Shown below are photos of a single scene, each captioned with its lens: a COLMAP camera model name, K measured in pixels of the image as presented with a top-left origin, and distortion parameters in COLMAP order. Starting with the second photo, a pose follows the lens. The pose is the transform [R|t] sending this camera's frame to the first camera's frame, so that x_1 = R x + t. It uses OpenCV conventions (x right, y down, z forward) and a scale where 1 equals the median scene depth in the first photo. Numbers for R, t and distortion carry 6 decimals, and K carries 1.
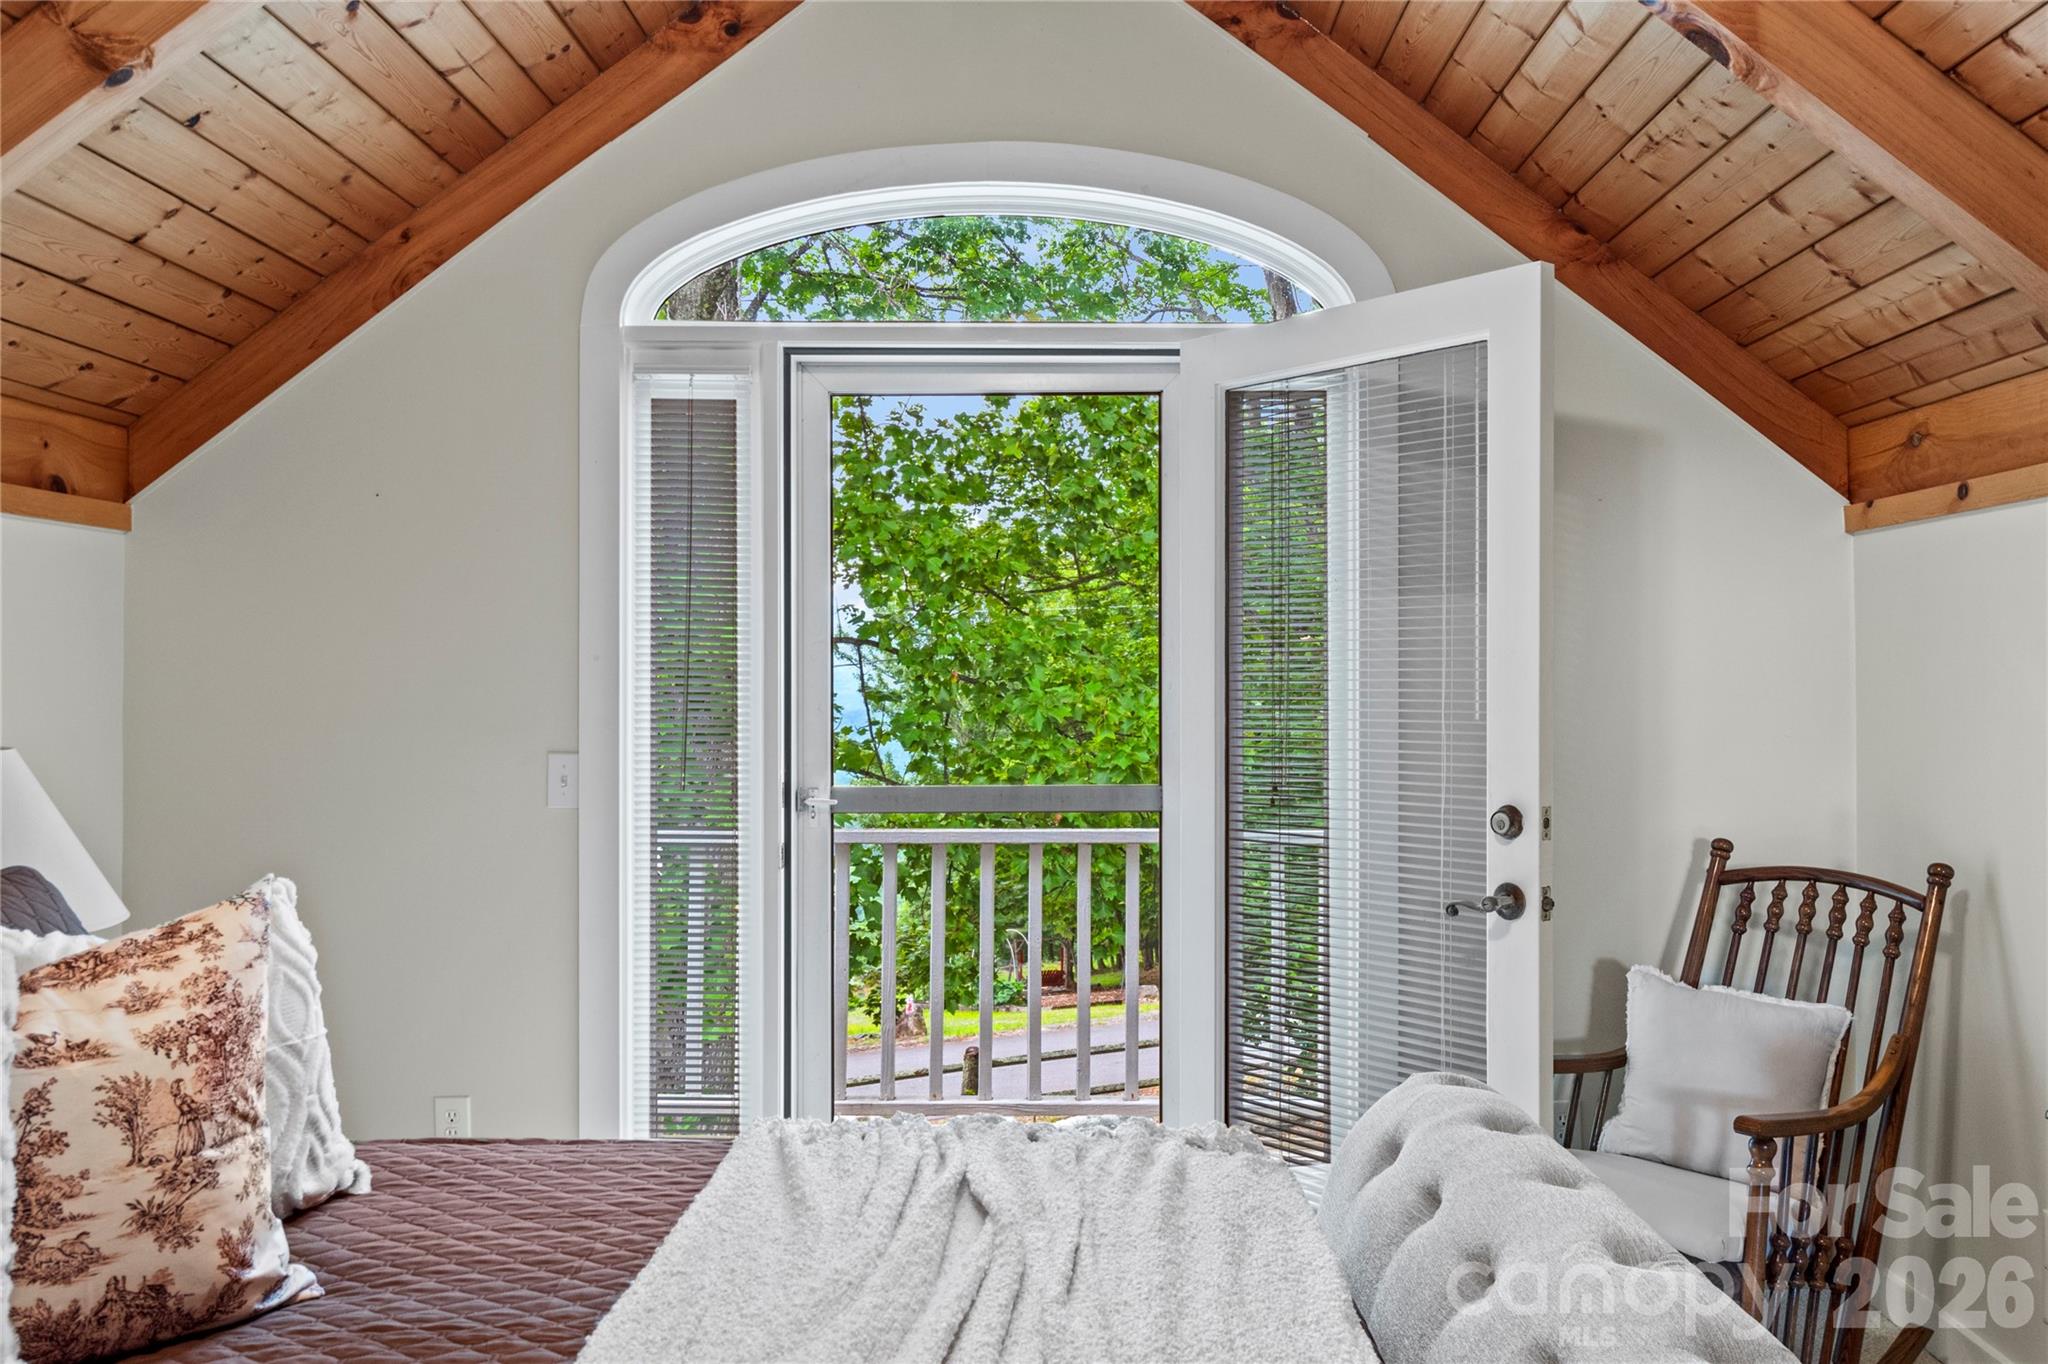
lens RADIAL K [[1642.2, 0, 1022.7], [0, 1642.2, 682.9], [0, 0, 1]] dist [-0.006949, -0.001615]
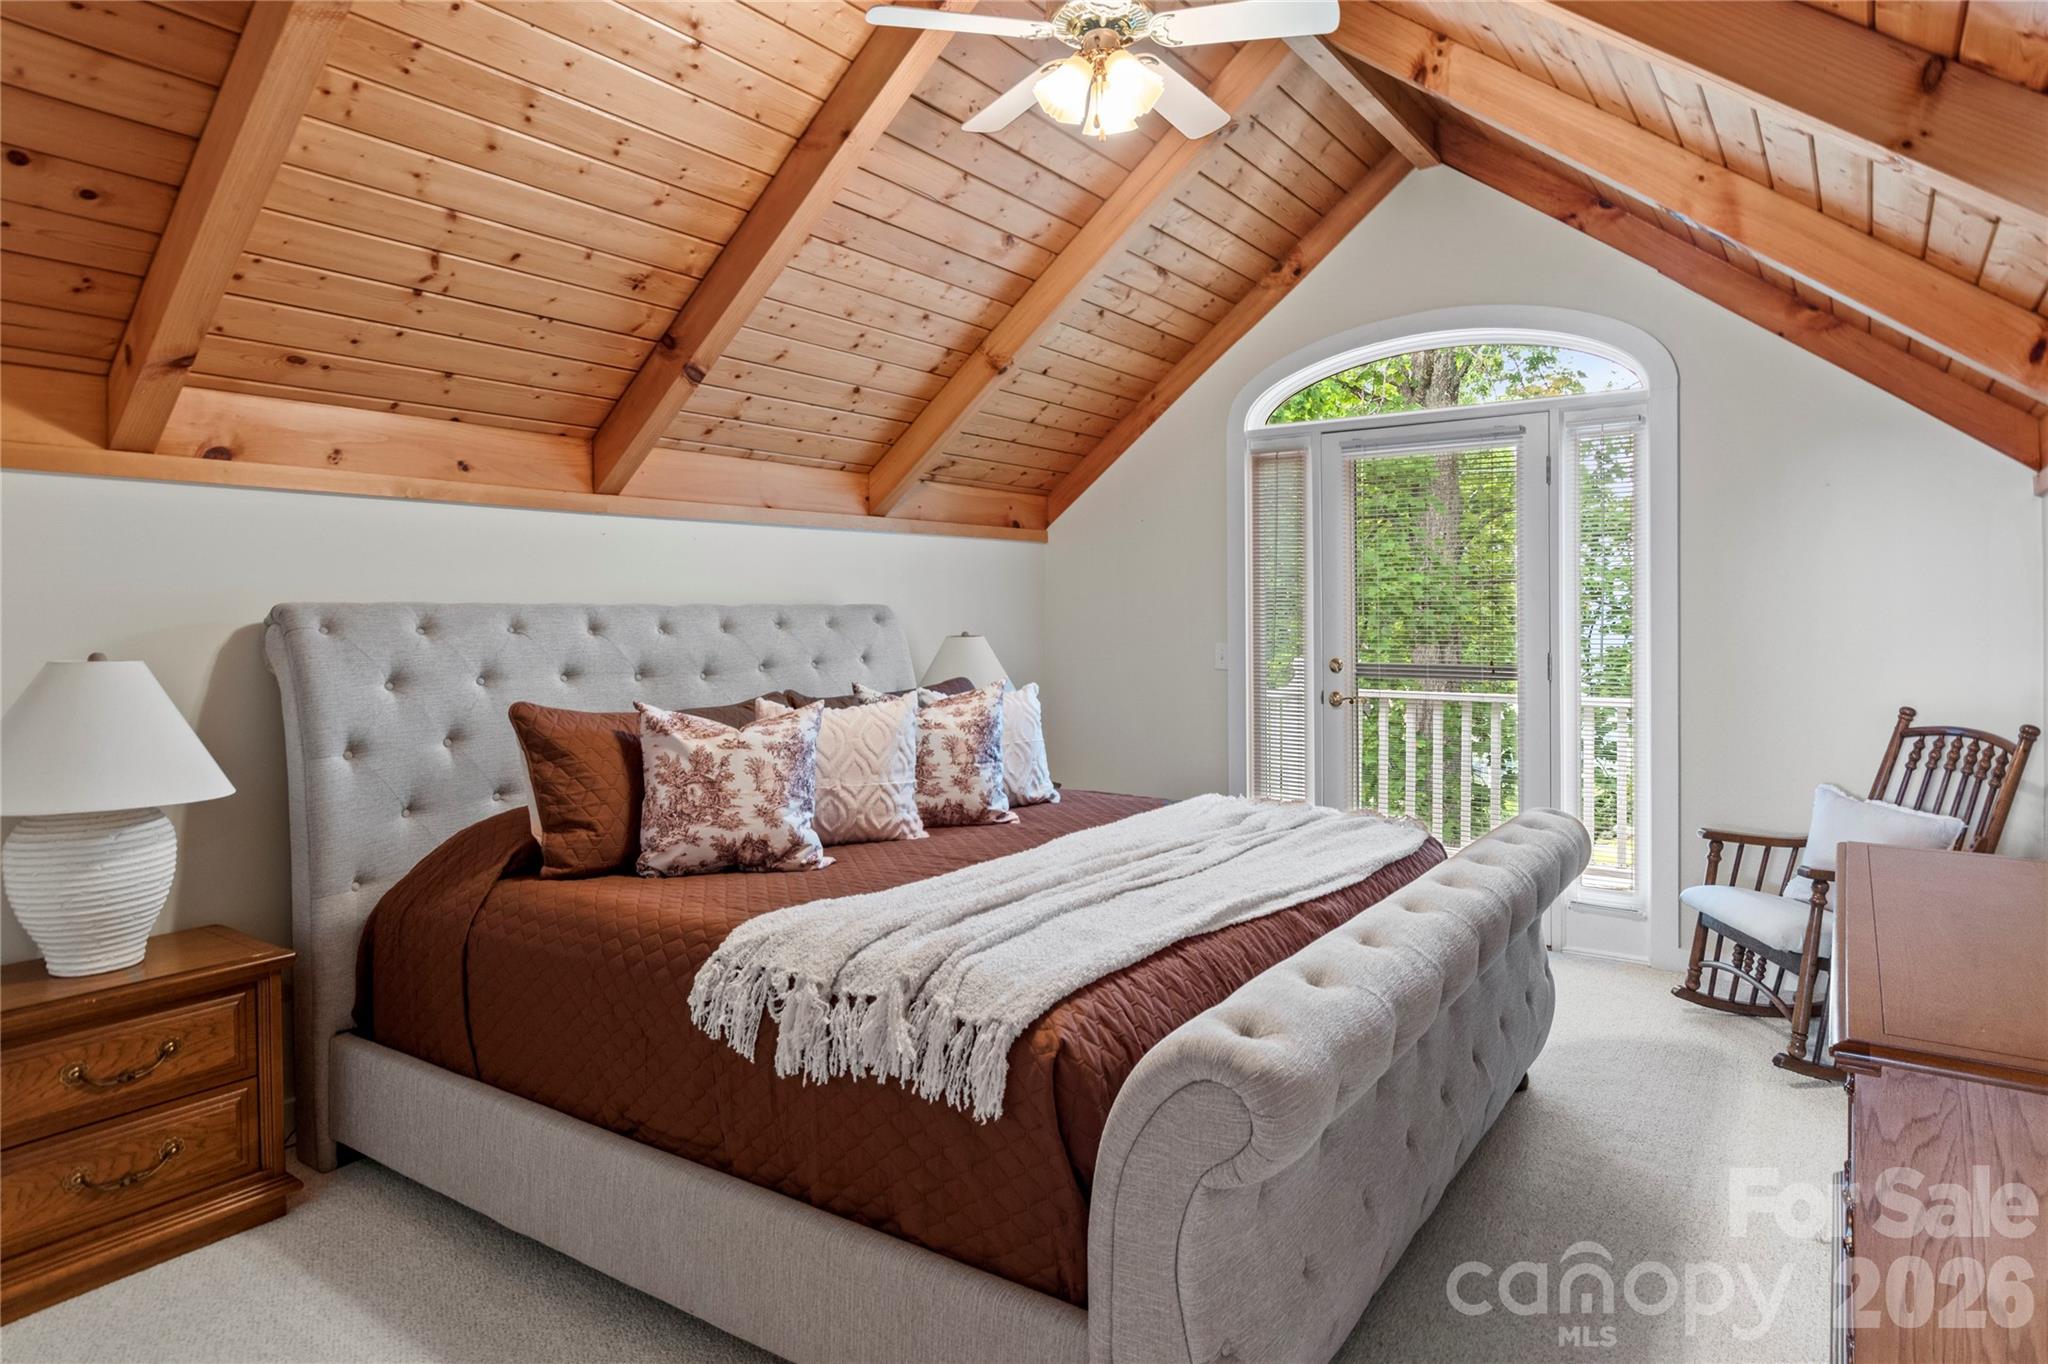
lens RADIAL K [[1095.6, 0, 1037.7], [0, 1095.6, 621.5], [0, 0, 1]] dist [0.003505, 0.000771]
pose [[0.818468, 0.000032, -0.574552, 0.354715], [0.007313, 0.999918, 0.010474, 0.000811], [0.574505, -0.012774, 0.818401, -0.275847]]
